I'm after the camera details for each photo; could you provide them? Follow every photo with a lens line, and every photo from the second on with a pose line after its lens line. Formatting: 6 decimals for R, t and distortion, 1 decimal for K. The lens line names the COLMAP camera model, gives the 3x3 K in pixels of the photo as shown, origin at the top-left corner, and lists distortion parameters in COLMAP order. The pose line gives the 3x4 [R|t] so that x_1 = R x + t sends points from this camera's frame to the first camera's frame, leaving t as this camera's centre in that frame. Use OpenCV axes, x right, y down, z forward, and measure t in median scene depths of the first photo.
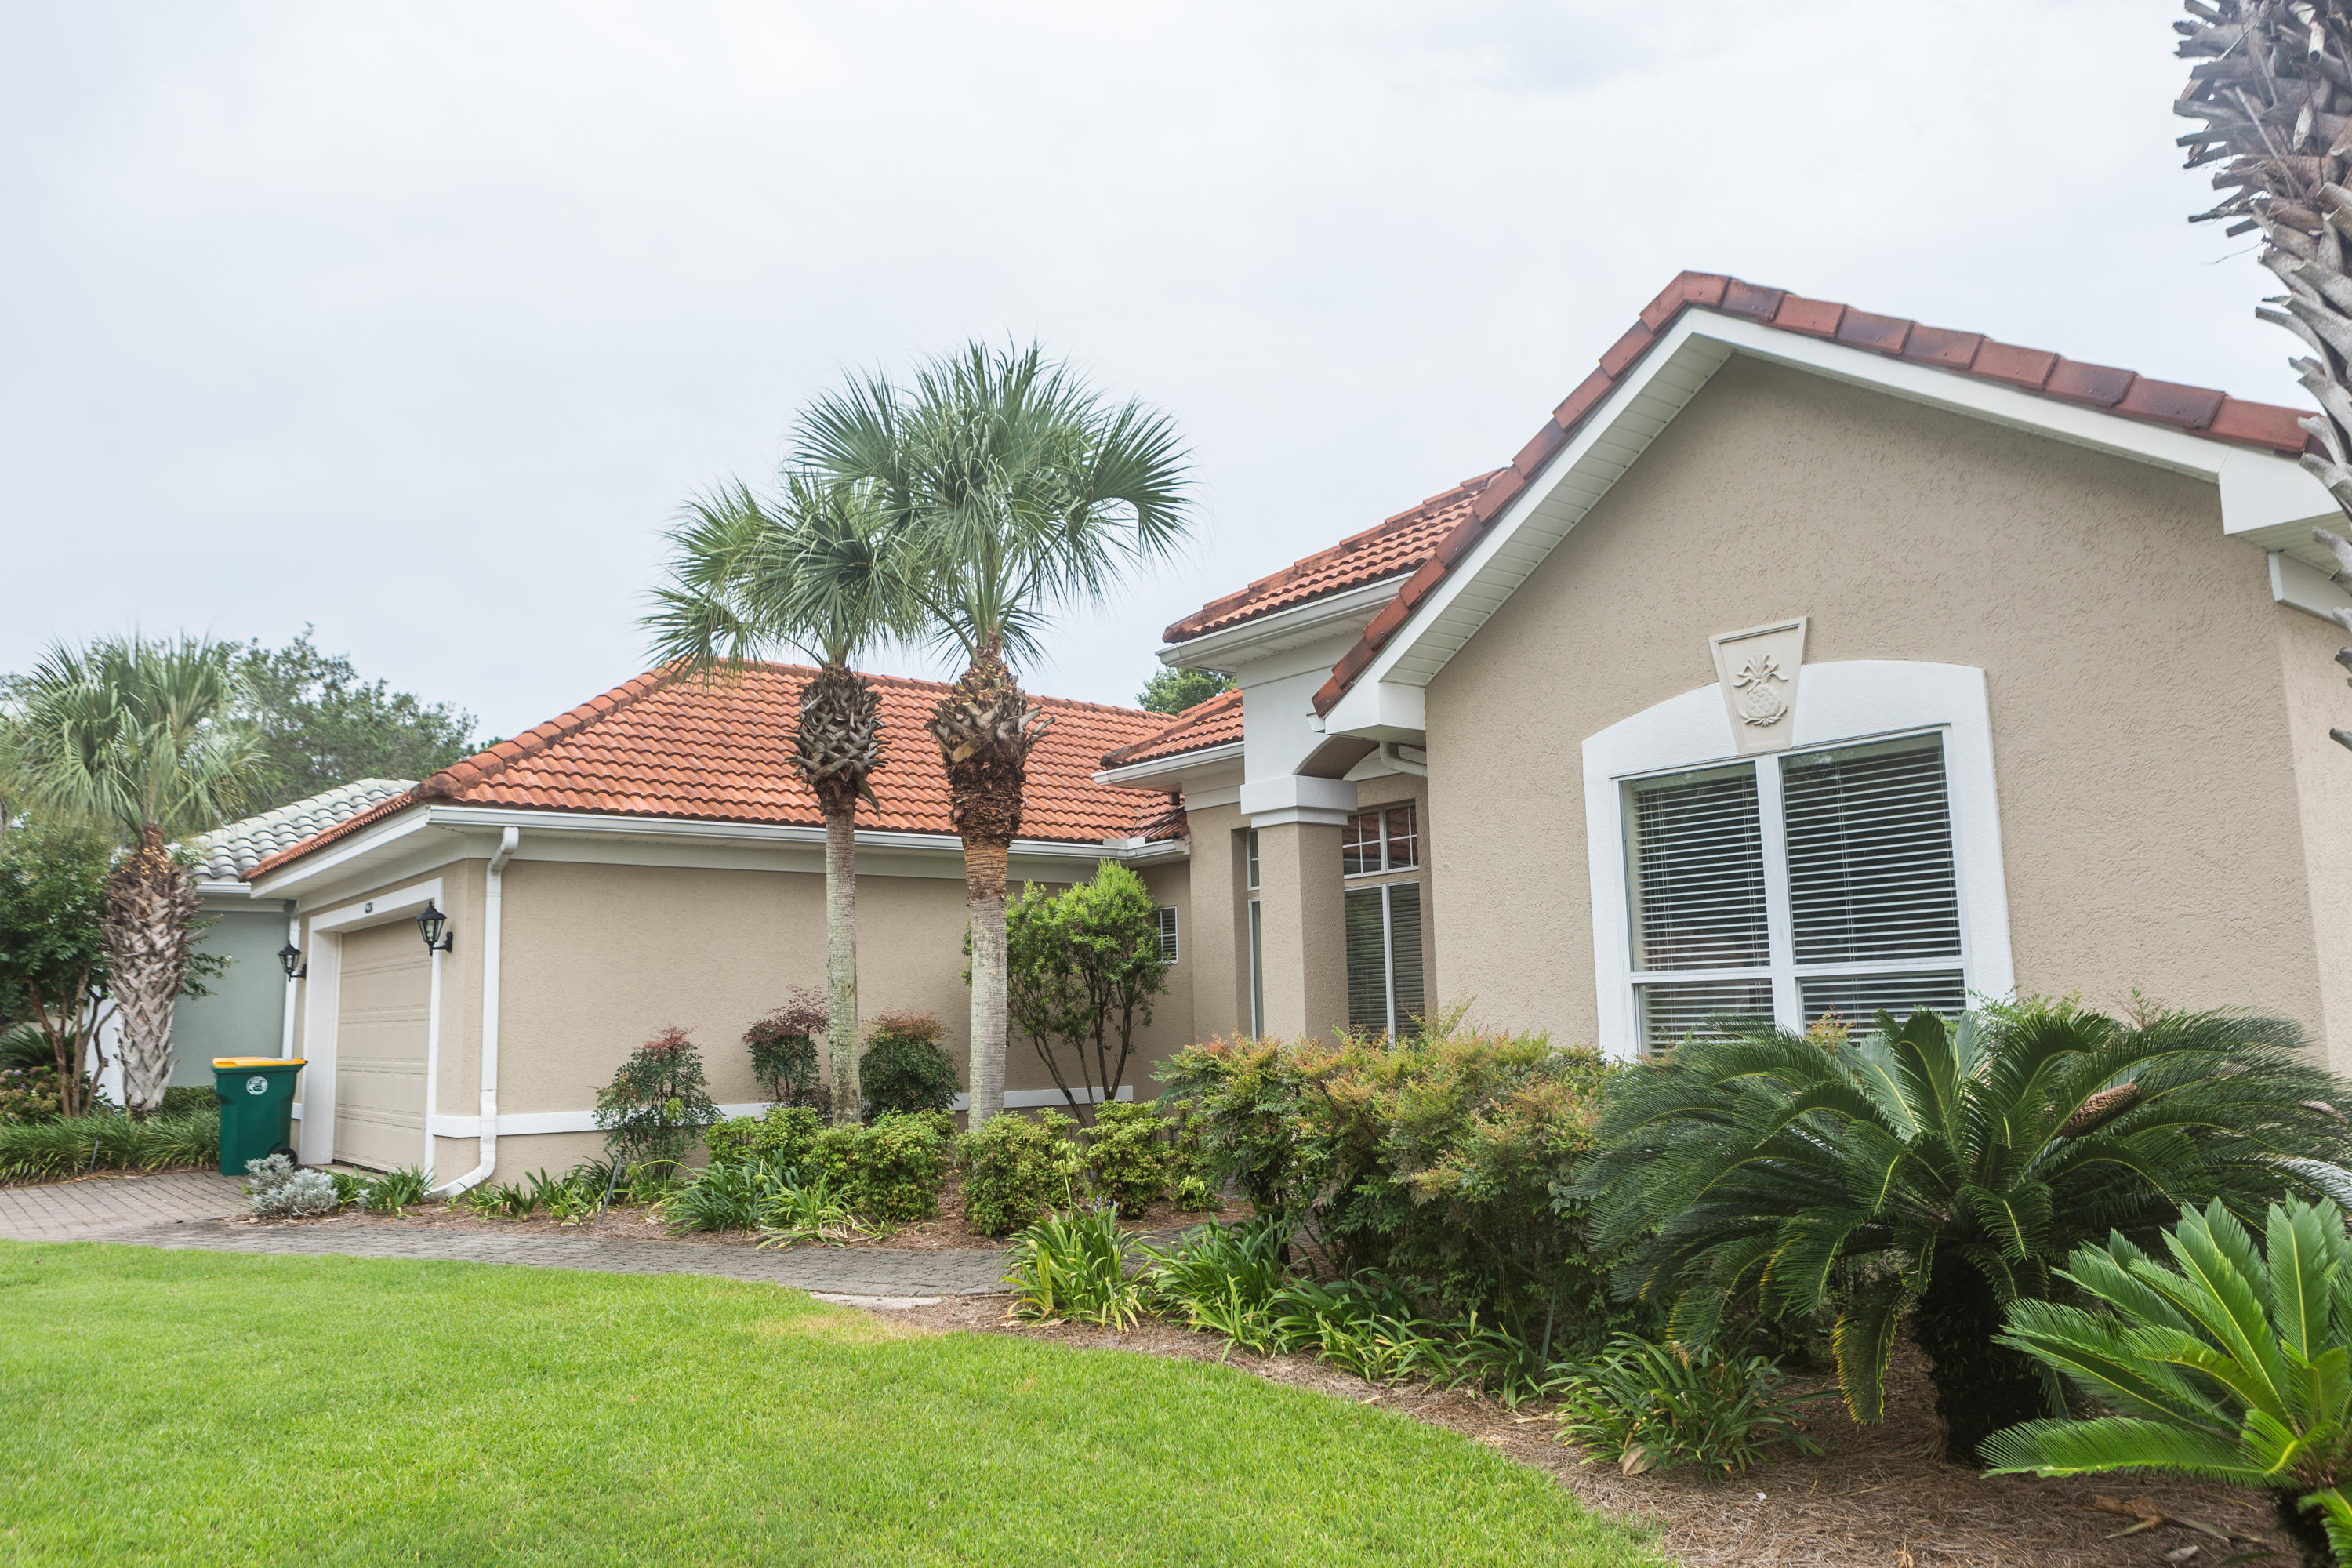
lens RADIAL K [[1667.2, 0, 1176.0], [0, 1667.2, 784.0], [0, 0, 1]] dist [-0.038588, -0.000235]
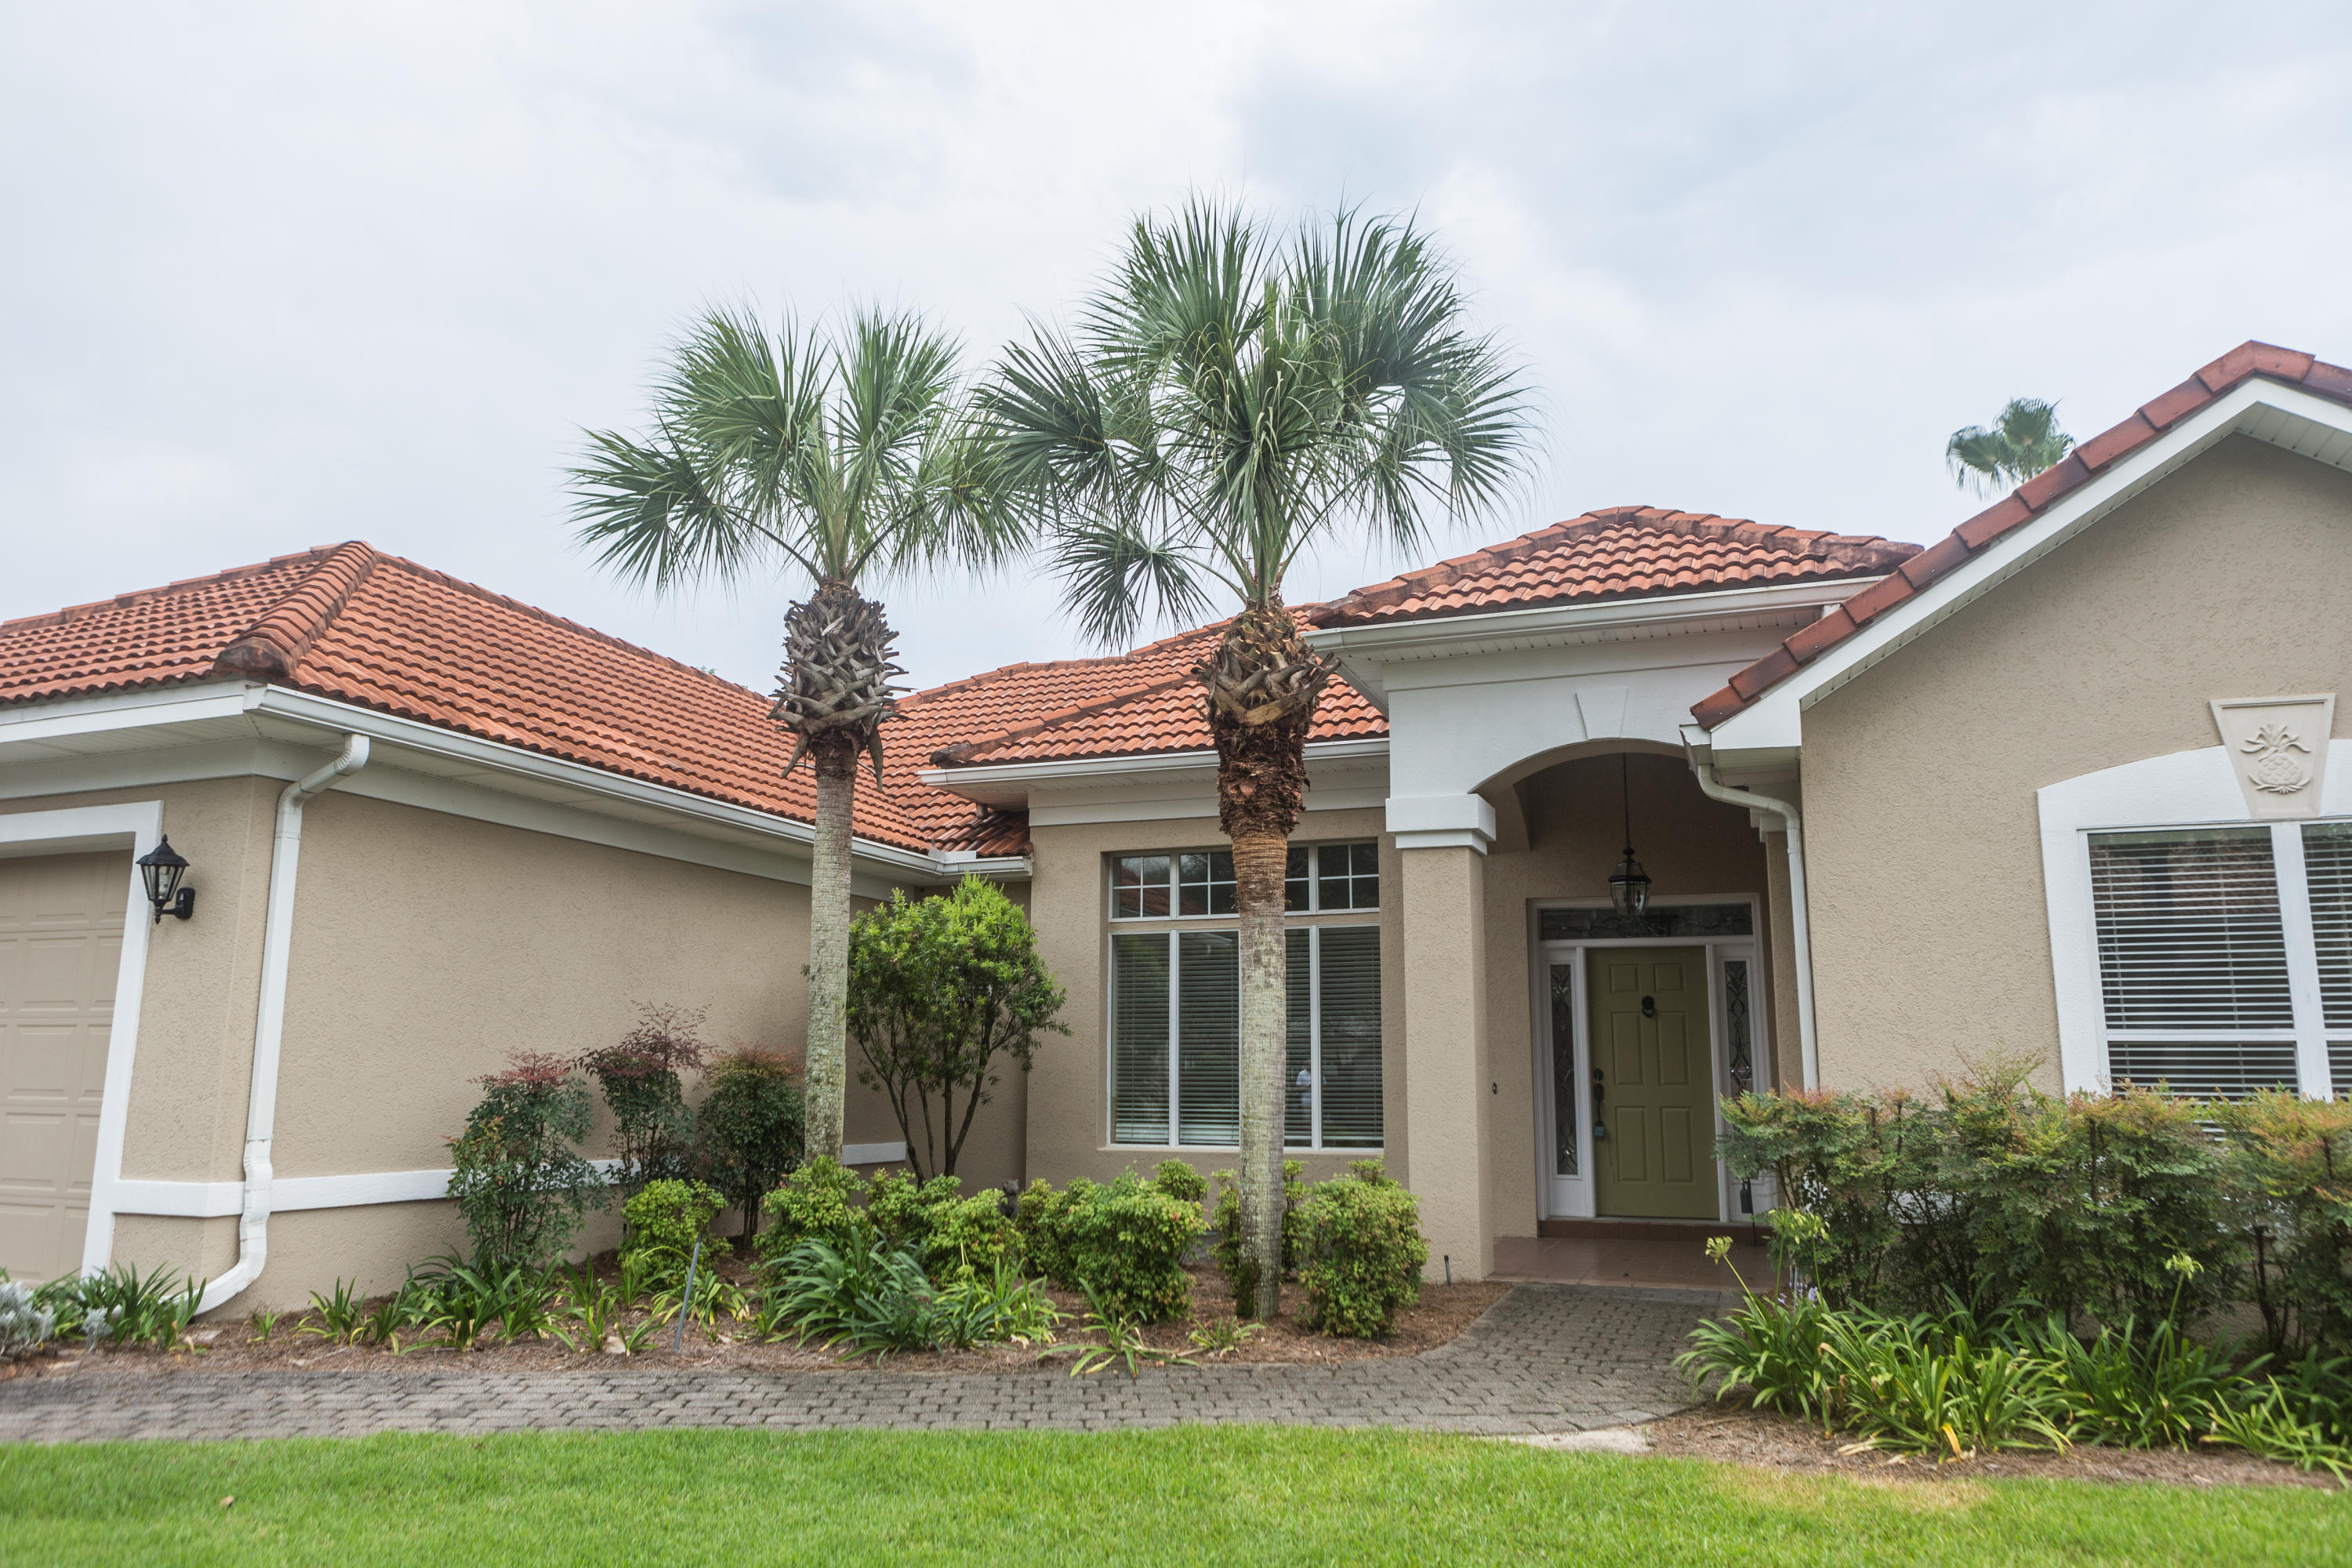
lens RADIAL K [[1611.1, 0, 1176.0], [0, 1611.1, 784.0], [0, 0, 1]] dist [-0.020290, 0.006597]
pose [[0.861800, 0.121665, 0.492442, -0.484645], [-0.099147, 0.992487, -0.071695, 0.065757], [-0.497464, 0.012963, 0.867388, 0.326277]]
